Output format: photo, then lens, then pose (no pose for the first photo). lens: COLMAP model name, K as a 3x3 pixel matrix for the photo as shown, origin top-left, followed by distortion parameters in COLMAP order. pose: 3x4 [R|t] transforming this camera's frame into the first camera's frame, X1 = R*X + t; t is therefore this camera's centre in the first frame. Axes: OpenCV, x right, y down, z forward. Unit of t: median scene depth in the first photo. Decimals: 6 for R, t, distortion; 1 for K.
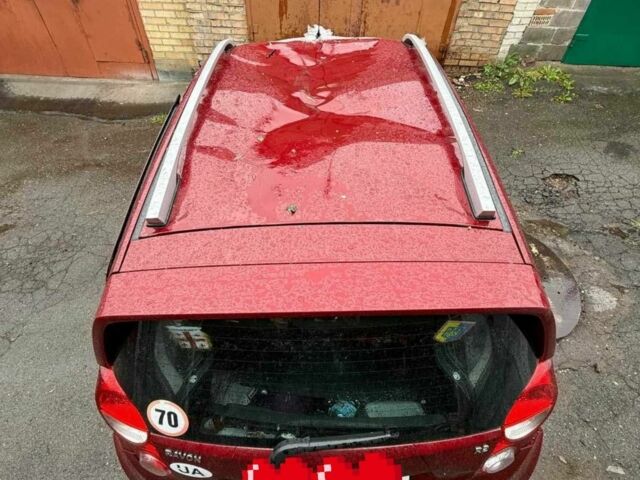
lens RADIAL K [[338.1, 0, 322.5], [0, 338.1, 238.8], [0, 0, 1]] dist [0.002737, -0.004901]
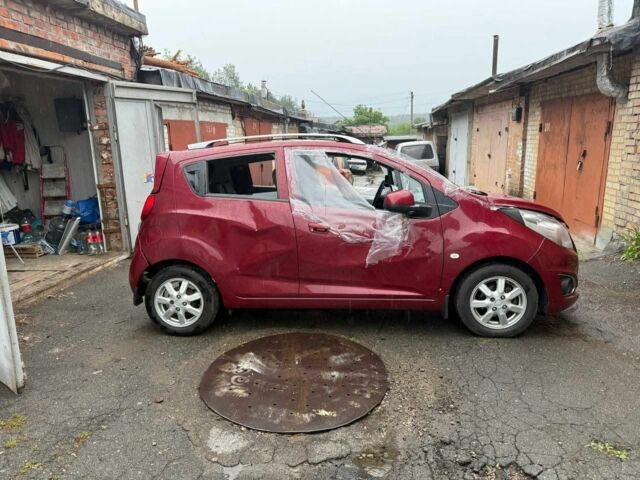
lens RADIAL K [[448.1, 0, 320.4], [0, 448.1, 240.5], [0, 0, 1]] dist [0.035985, -0.041028]
pose [[-0.120599, 0.190965, -0.974160, 0.928206], [-0.701214, 0.678235, 0.219764, -0.252286], [0.702677, 0.709598, 0.052113, 0.453508]]
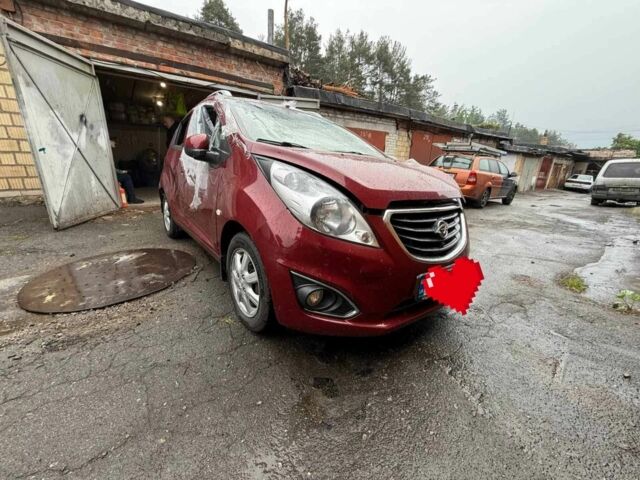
lens RADIAL K [[254.0, 0, 315.0], [0, 254.0, 239.5], [0, 0, 1]] dist [-0.000147, -0.000374]
pose [[-0.788699, 0.134280, -0.599935, 0.296685], [-0.473906, 0.488836, 0.732429, -0.535059], [0.391621, 0.861979, -0.321909, 0.867598]]
